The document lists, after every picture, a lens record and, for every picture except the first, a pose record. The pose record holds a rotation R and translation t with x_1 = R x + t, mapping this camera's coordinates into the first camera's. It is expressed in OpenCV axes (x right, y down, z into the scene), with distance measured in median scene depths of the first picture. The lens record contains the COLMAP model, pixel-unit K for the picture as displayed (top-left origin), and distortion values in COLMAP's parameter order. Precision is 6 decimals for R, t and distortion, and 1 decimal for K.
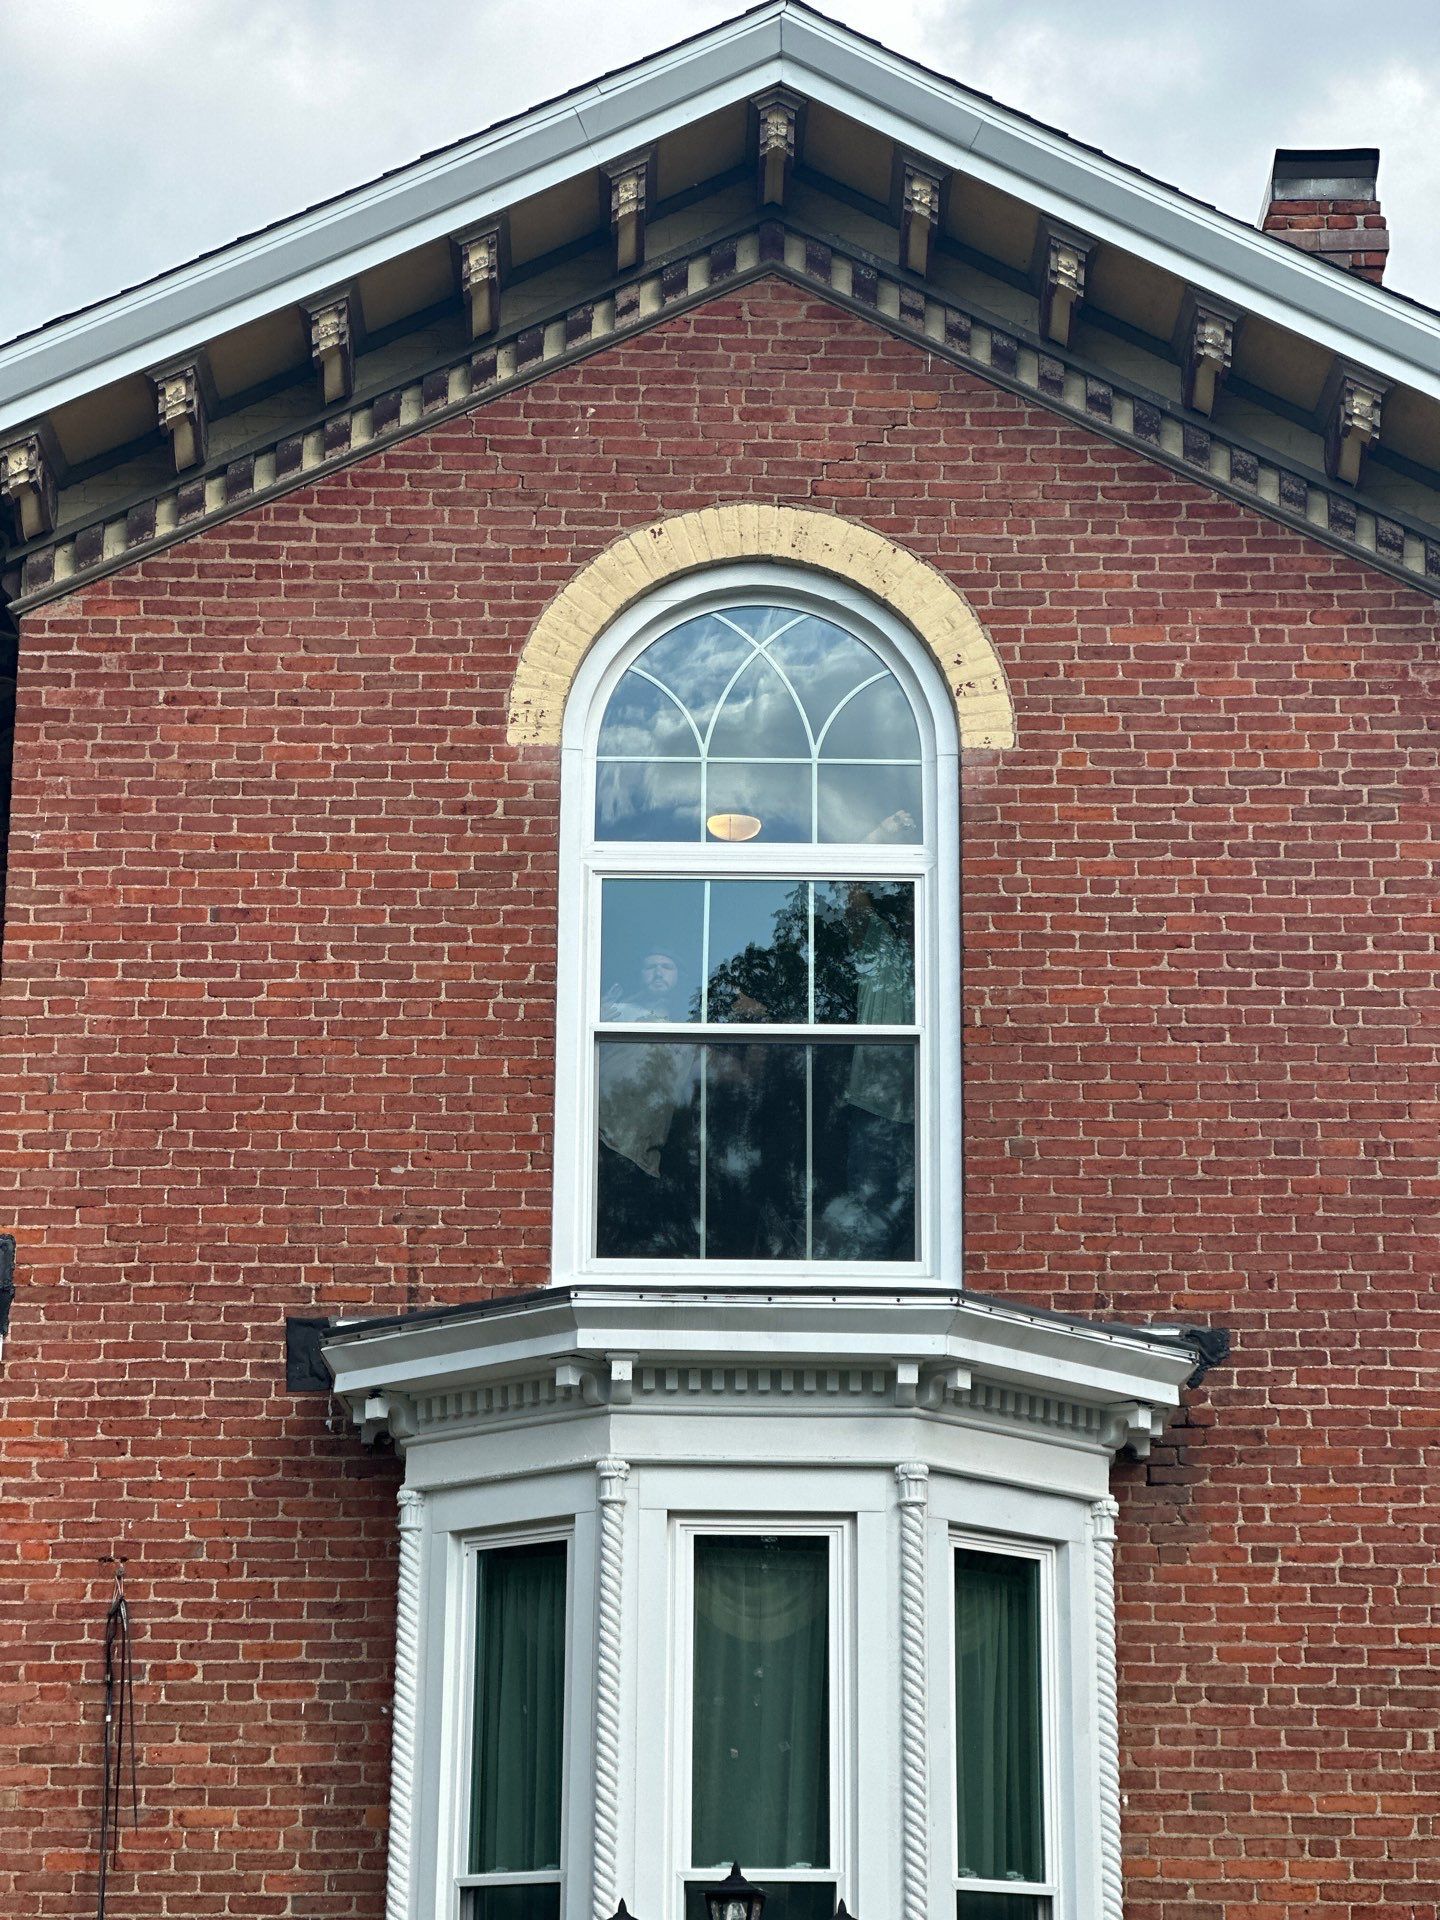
lens RADIAL K [[4371.9, 0, 734.9], [0, 4371.9, 965.8], [0, 0, 1]] dist [0.333641, 0.000000]
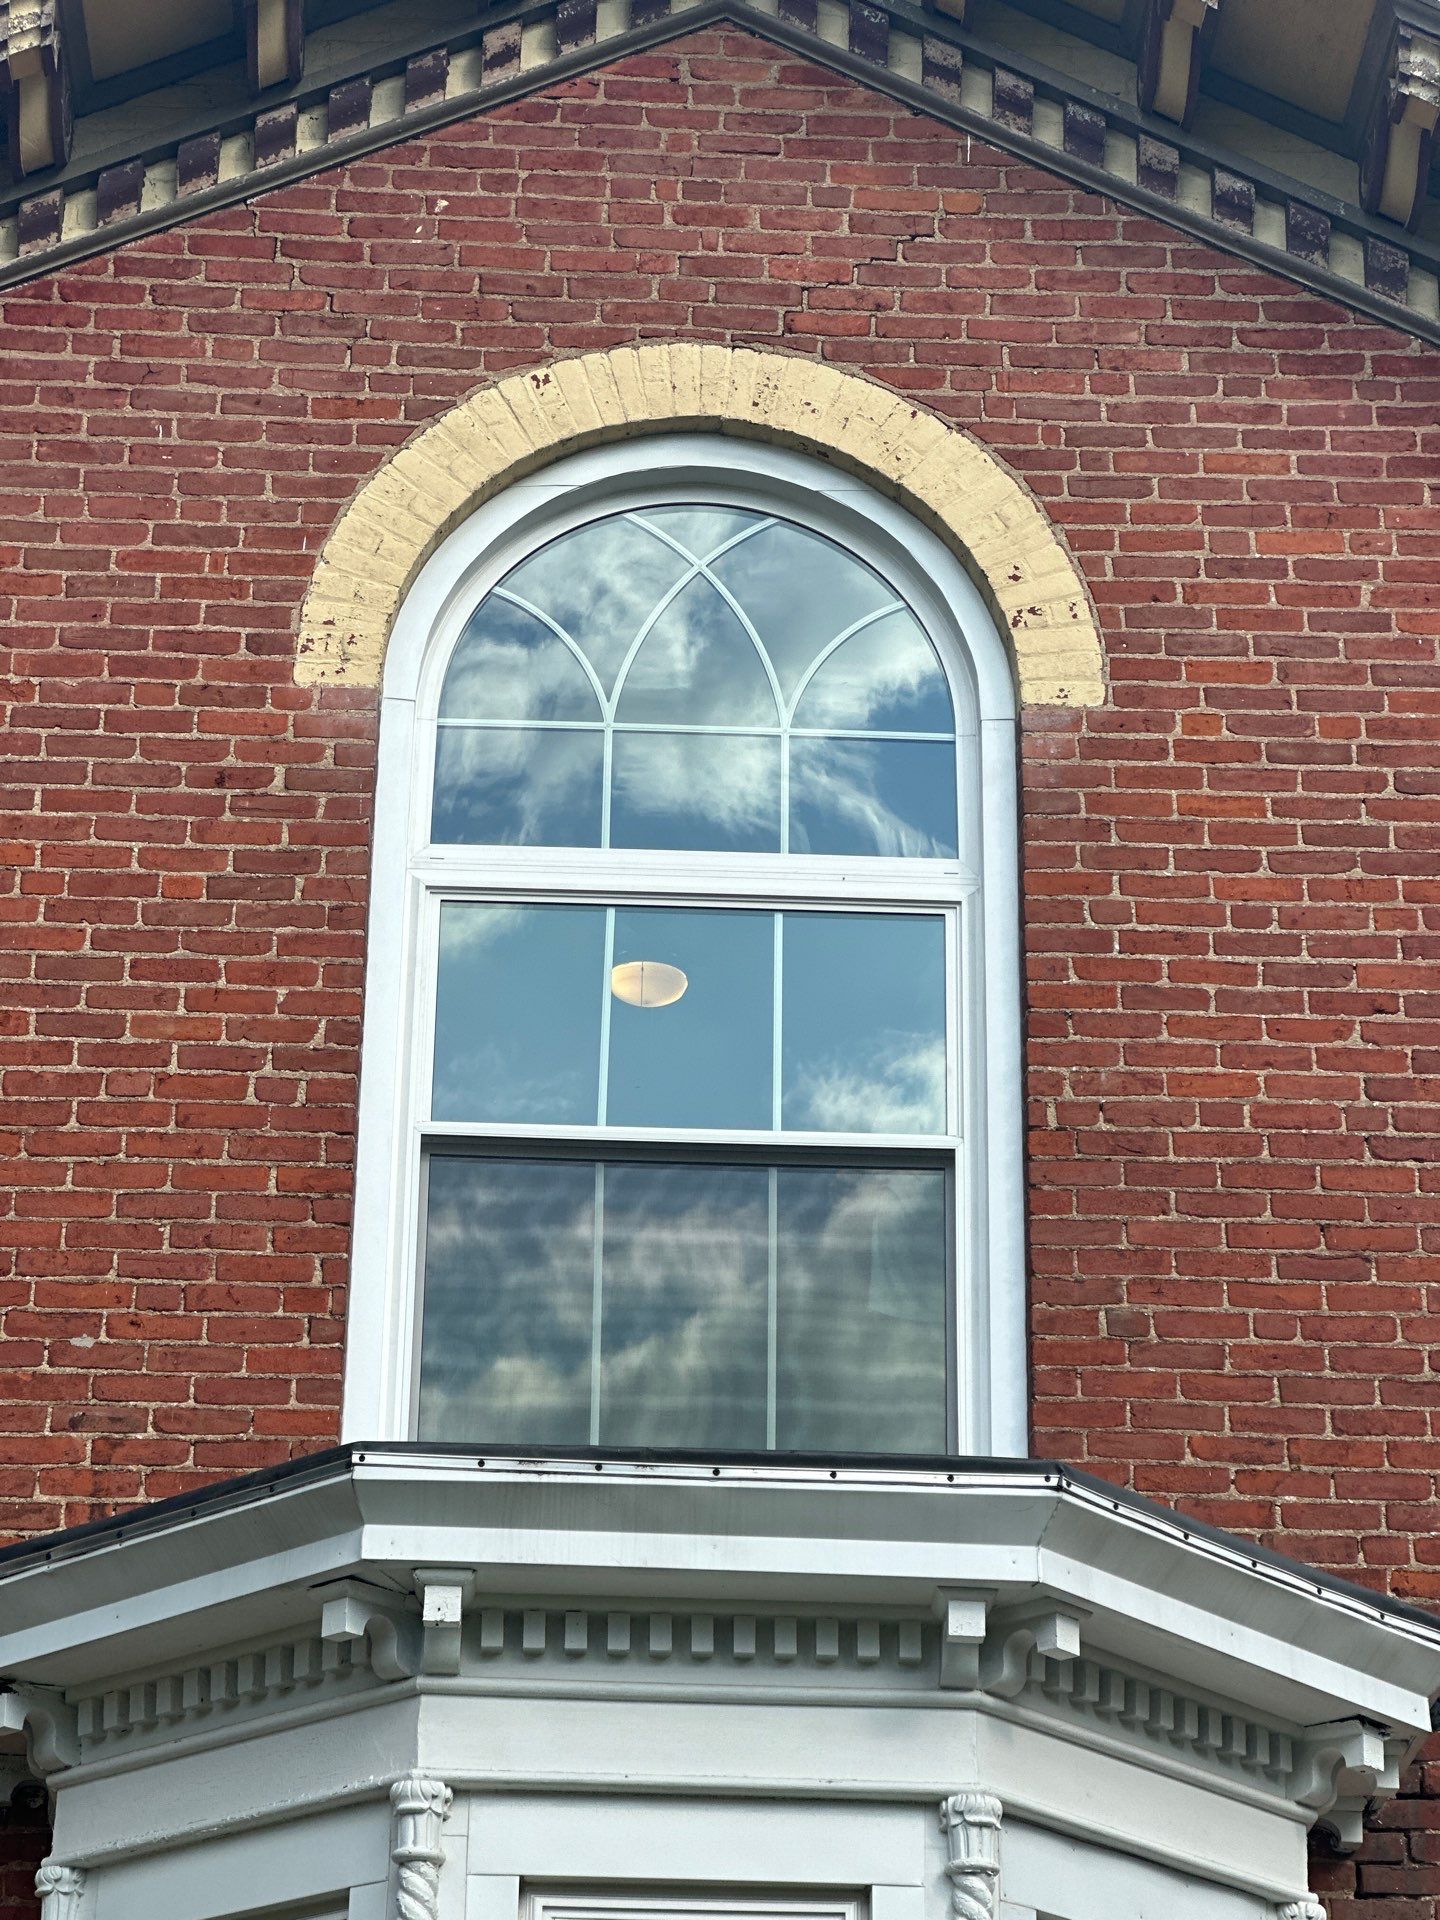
lens RADIAL K [[4371.9, 0, 706.7], [0, 4371.9, 970.5], [0, 0, 1]] dist [0.333641, 0.000000]
pose [[0.999755, 0.016276, 0.015016, -0.002010], [-0.013584, 0.986272, -0.164572, 0.091788], [-0.017489, 0.164327, 0.986251, 0.389983]]
